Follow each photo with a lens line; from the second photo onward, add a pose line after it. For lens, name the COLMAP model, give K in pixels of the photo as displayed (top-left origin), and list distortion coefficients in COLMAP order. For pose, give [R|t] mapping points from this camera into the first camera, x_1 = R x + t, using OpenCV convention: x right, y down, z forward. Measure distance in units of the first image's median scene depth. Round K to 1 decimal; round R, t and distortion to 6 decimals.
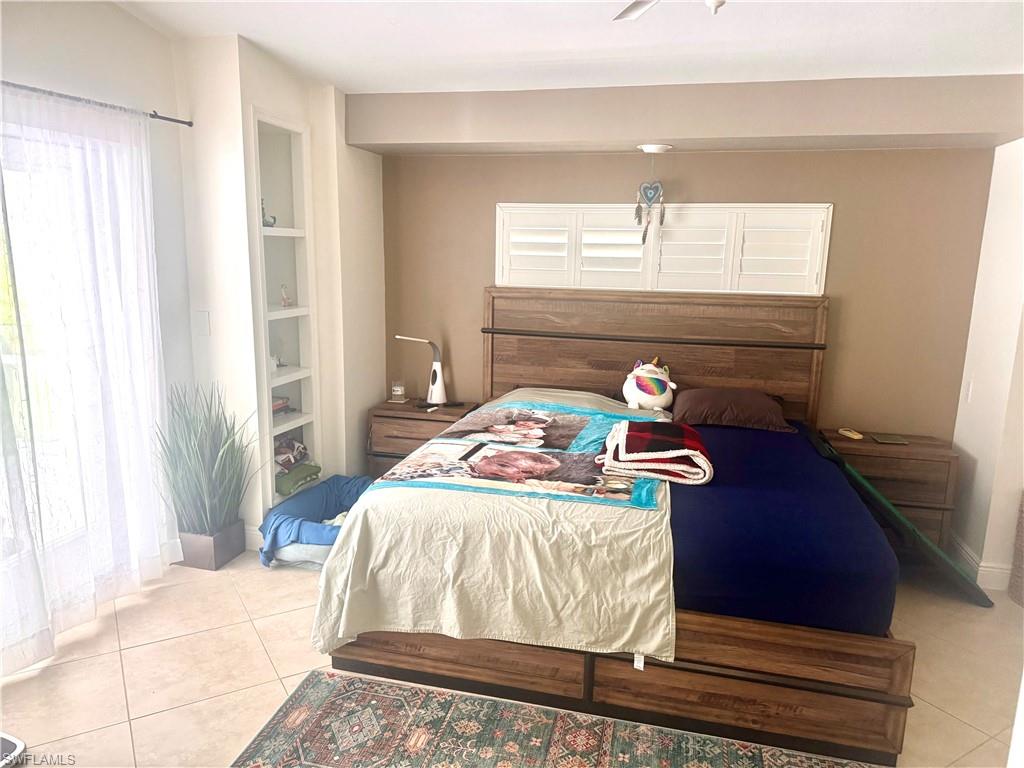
lens RADIAL K [[723.7, 0, 515.3], [0, 723.7, 385.0], [0, 0, 1]] dist [0.030385, -0.032854]
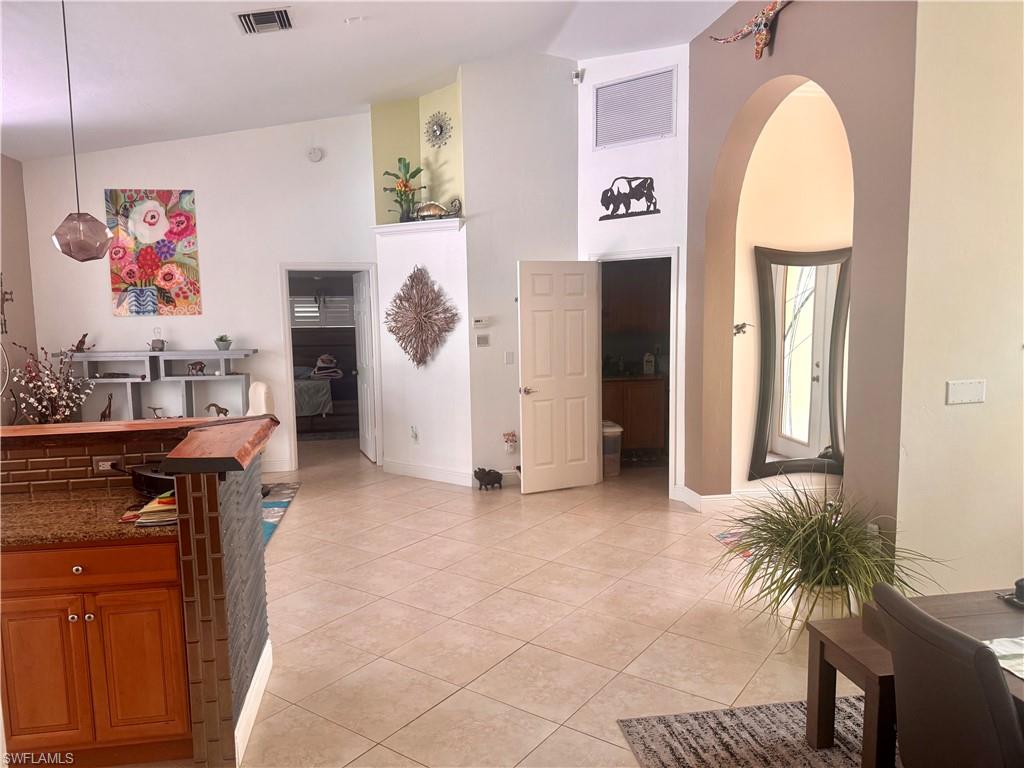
lens RADIAL K [[723.7, 0, 514.0], [0, 723.7, 390.4], [0, 0, 1]] dist [0.030385, -0.032854]
pose [[0.918945, -0.077952, 0.386605, -0.305777], [0.106487, 0.992905, -0.052915, 0.435858], [-0.379737, 0.089794, 0.920726, -2.348181]]
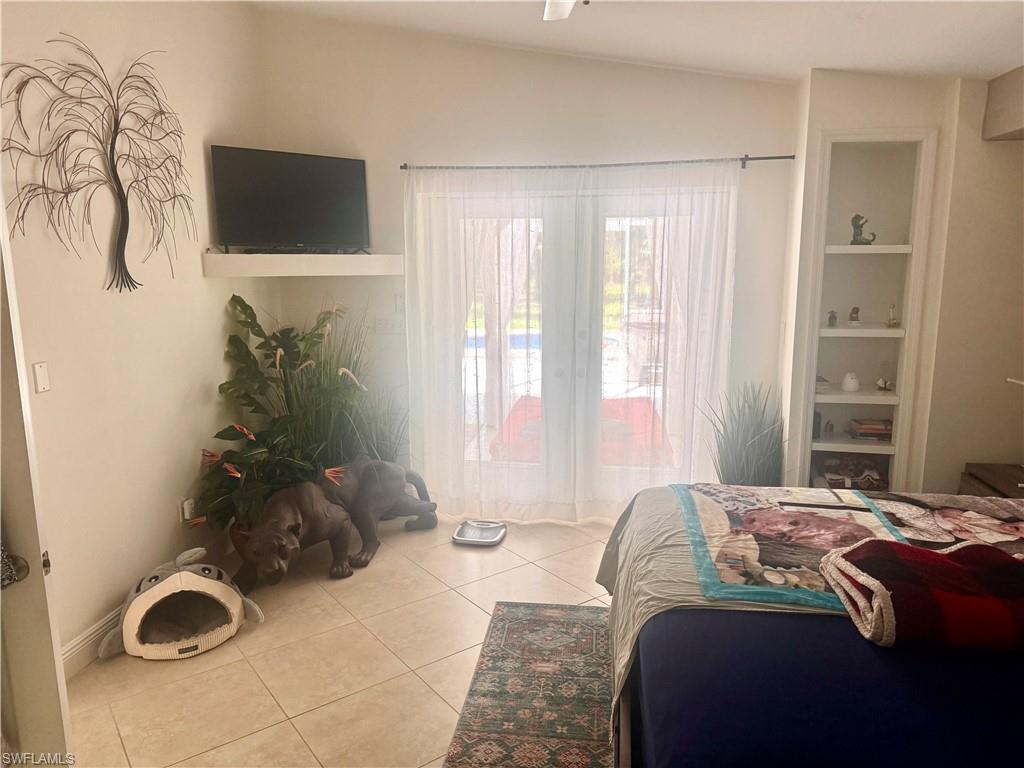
lens RADIAL K [[723.7, 0, 511.0], [0, 723.7, 384.7], [0, 0, 1]] dist [0.030385, -0.032854]
pose [[0.100822, 0.160496, -0.981874, 0.778219], [-0.179682, 0.973611, 0.140695, -0.109061], [0.978544, 0.162240, 0.127000, 0.559521]]
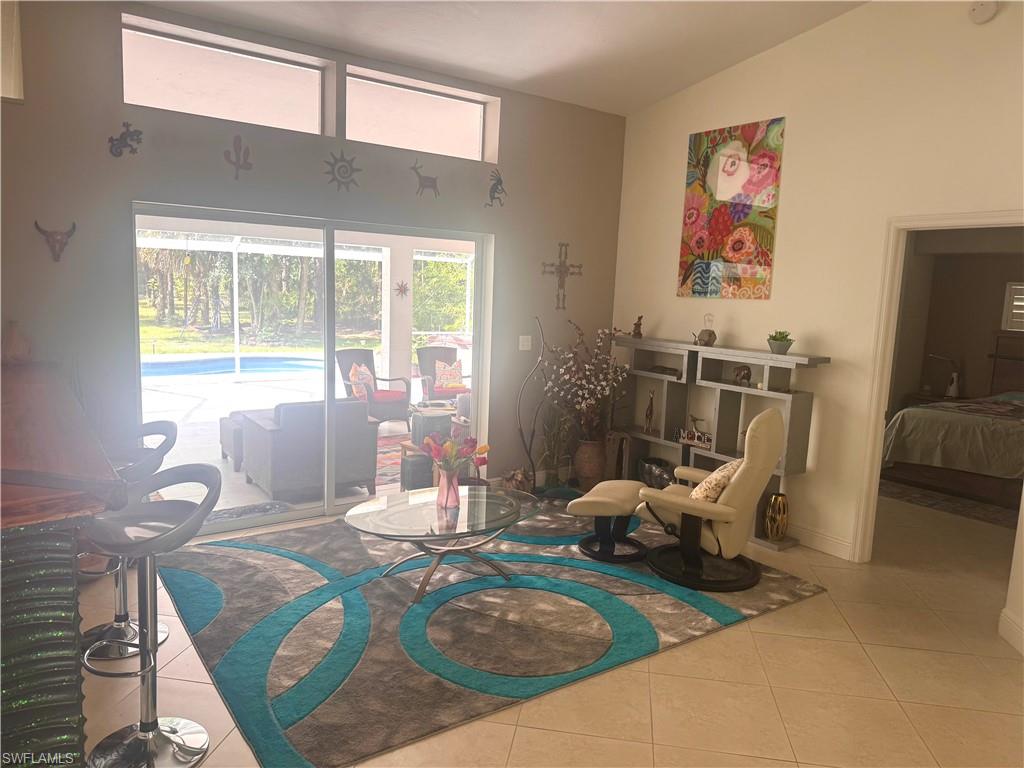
lens RADIAL K [[723.7, 0, 508.1], [0, 723.7, 392.5], [0, 0, 1]] dist [0.030385, -0.032854]
pose [[0.761057, 0.098713, -0.641131, 0.290254], [-0.142306, 0.989684, -0.016547, 0.283699], [0.632884, 0.103830, 0.767253, -1.456791]]
